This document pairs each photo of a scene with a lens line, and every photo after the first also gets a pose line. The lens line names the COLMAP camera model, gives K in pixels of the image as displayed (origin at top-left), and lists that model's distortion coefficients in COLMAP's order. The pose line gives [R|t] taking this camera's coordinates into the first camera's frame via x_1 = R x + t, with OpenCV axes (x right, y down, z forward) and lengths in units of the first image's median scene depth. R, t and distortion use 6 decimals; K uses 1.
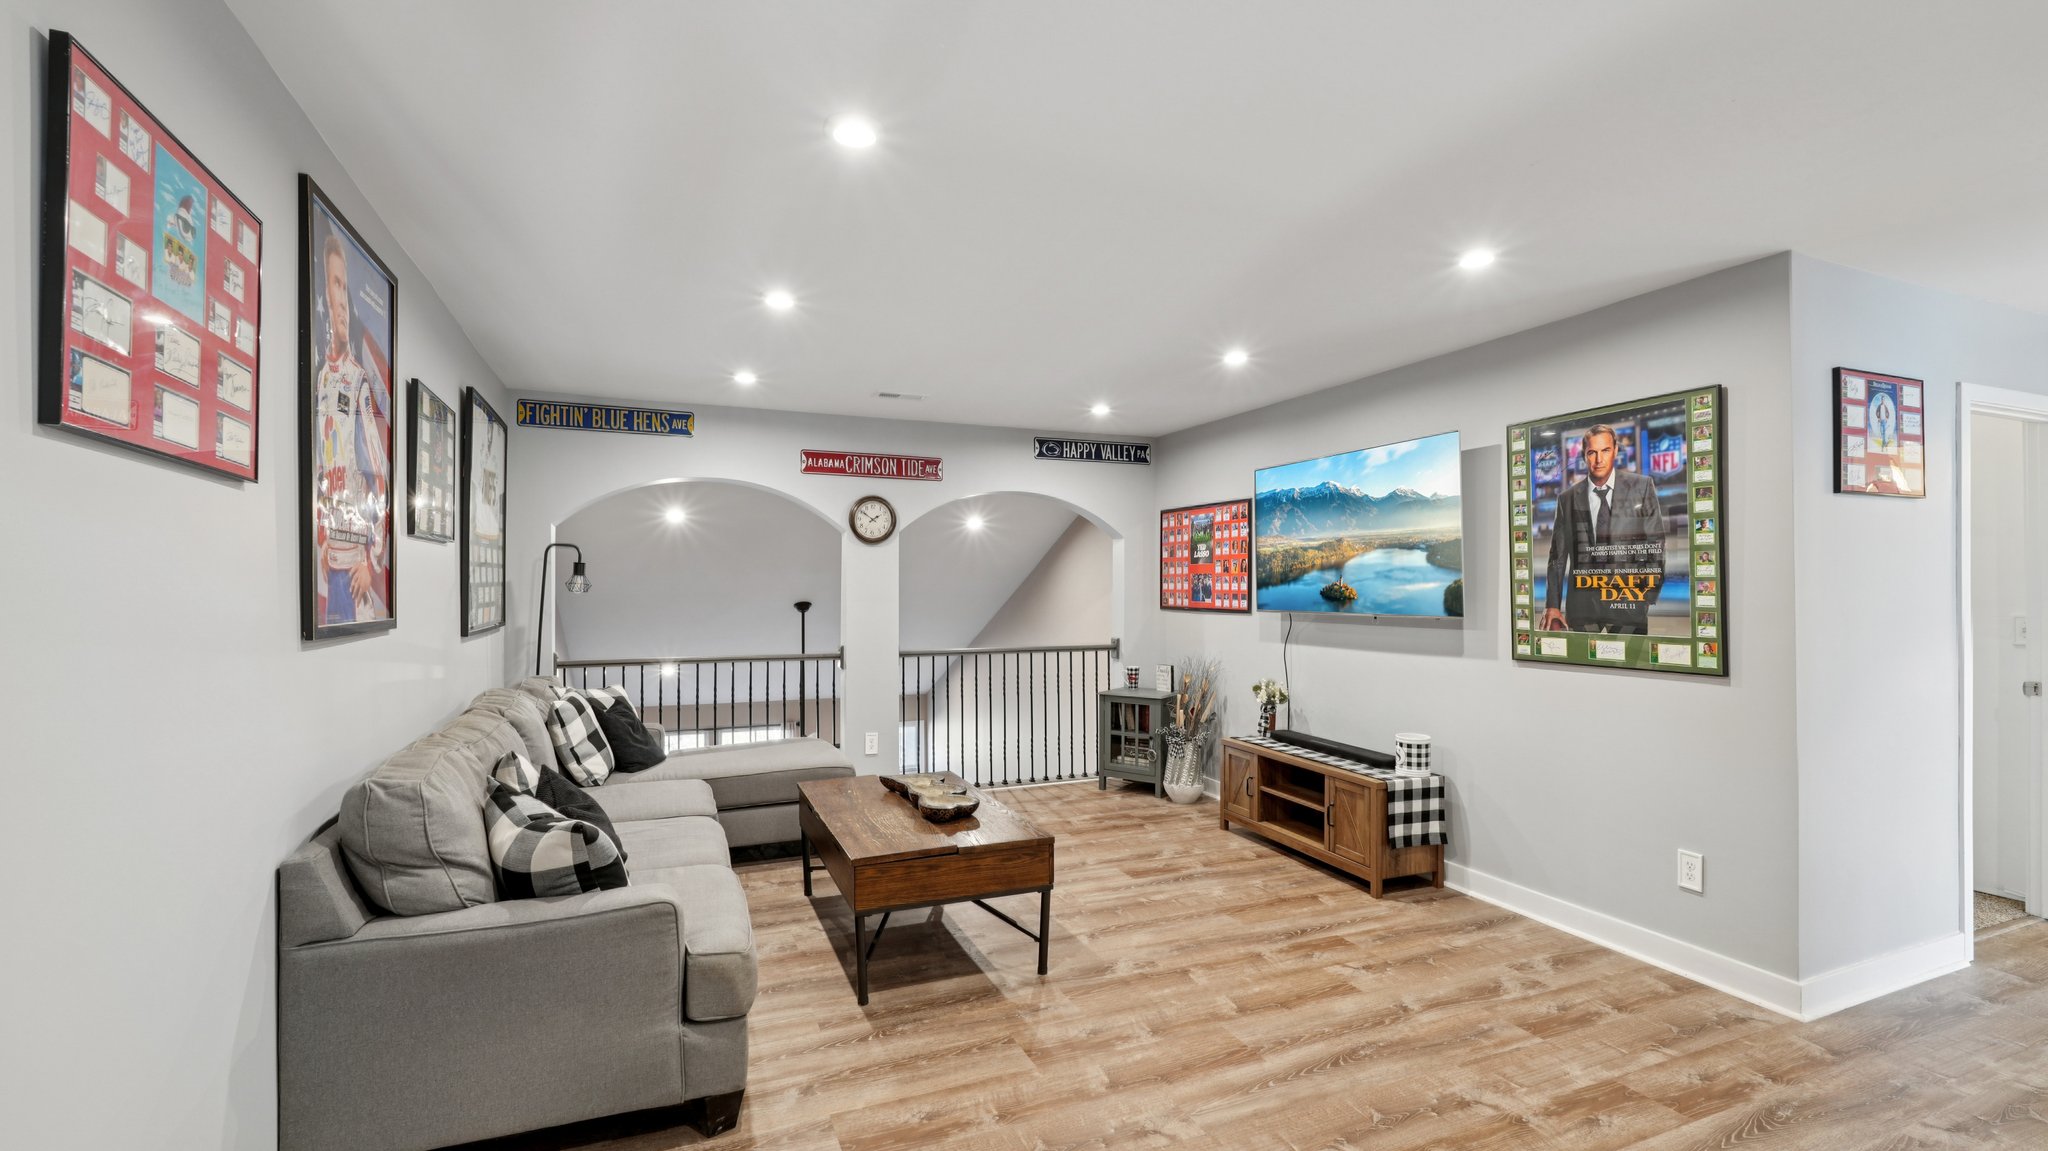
lens RADIAL K [[902.4, 0, 1026.2], [0, 902.4, 578.7], [0, 0, 1]] dist [0.000152, 0.000814]
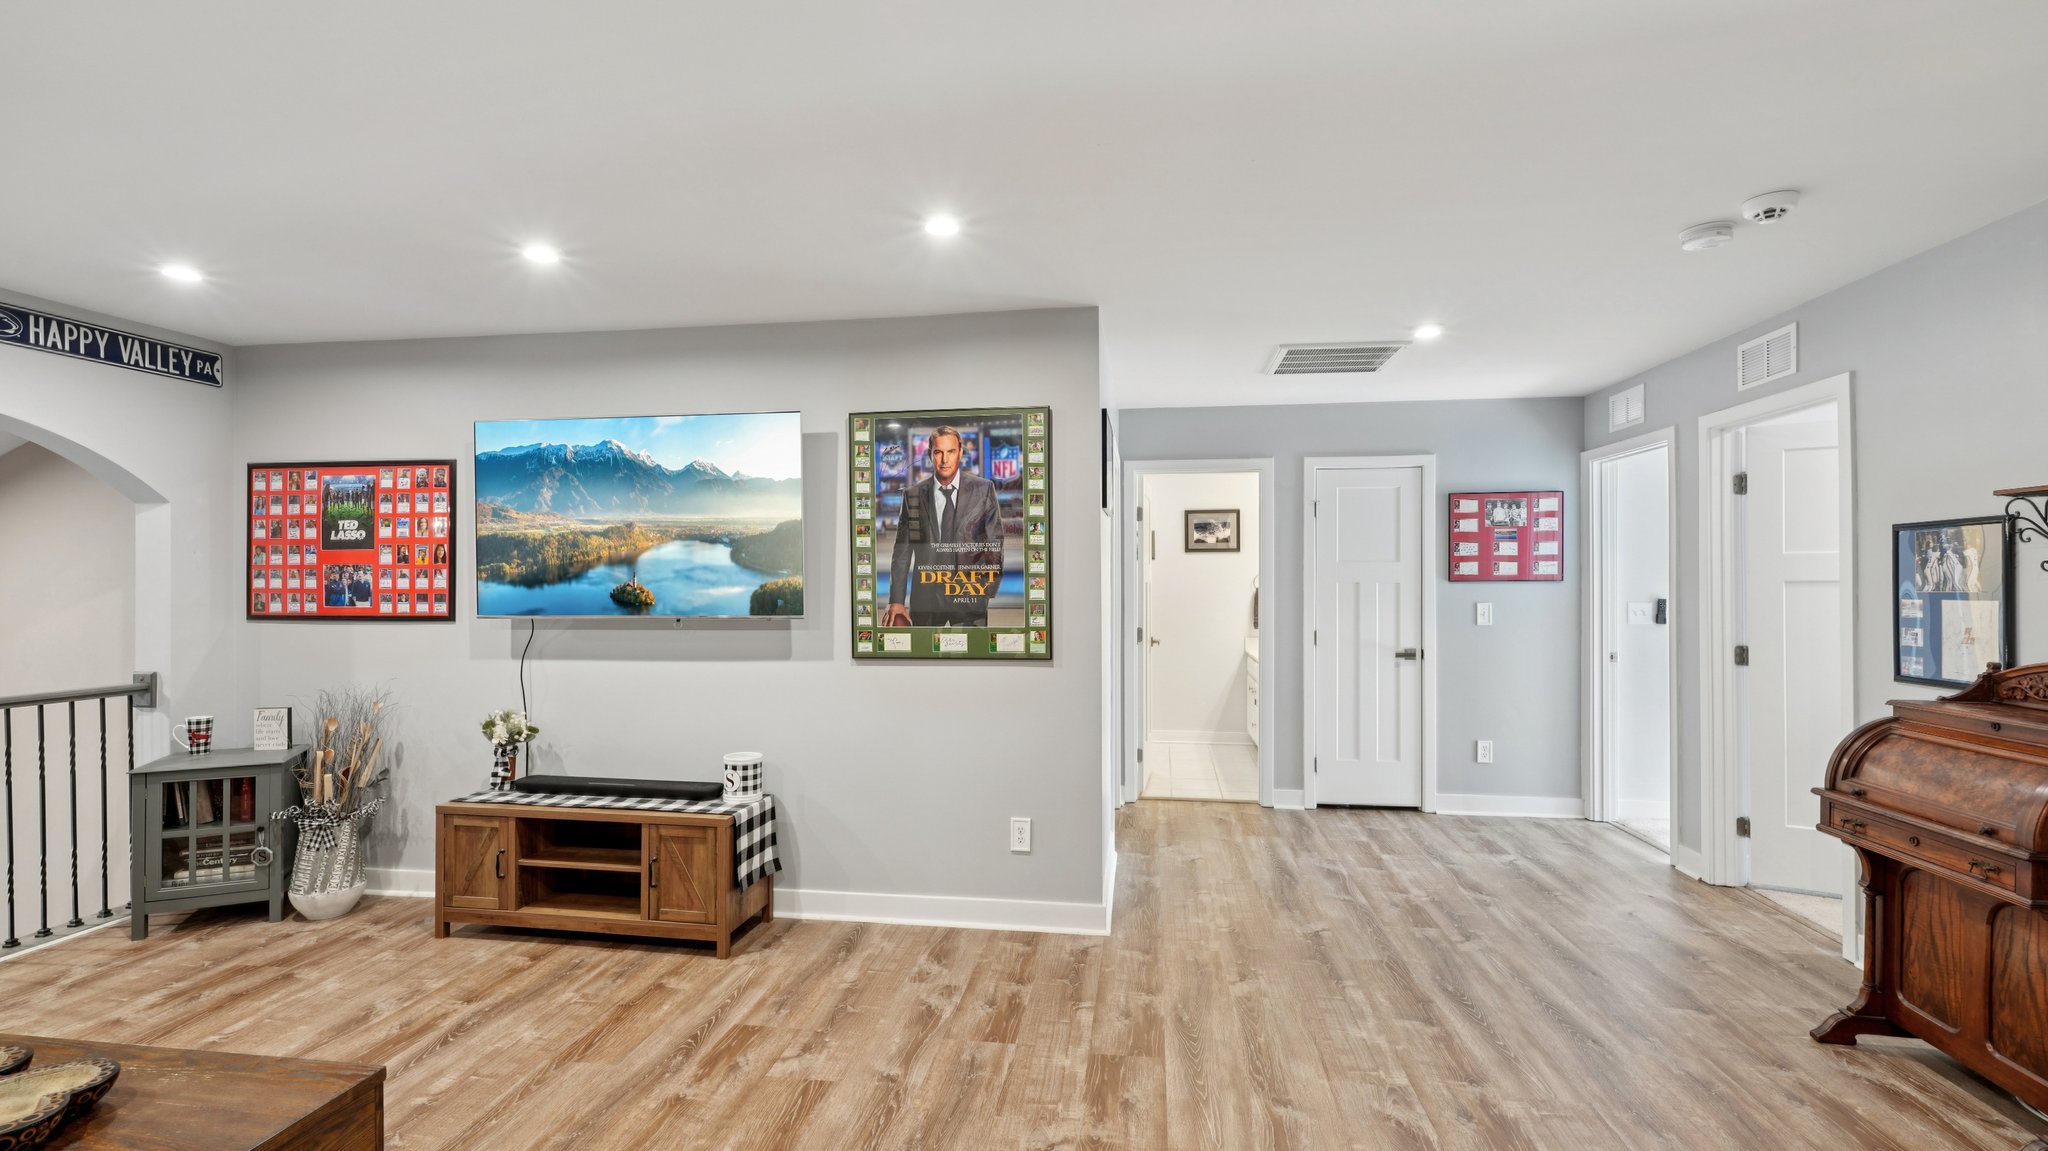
lens RADIAL K [[902.4, 0, 1019.2], [0, 902.4, 576.5], [0, 0, 1]] dist [0.000152, 0.000814]
pose [[0.511815, 0.003112, 0.859090, -0.183228], [-0.004383, 0.999990, -0.001012, 0.002680], [-0.859084, -0.003247, 0.511824, 0.338315]]
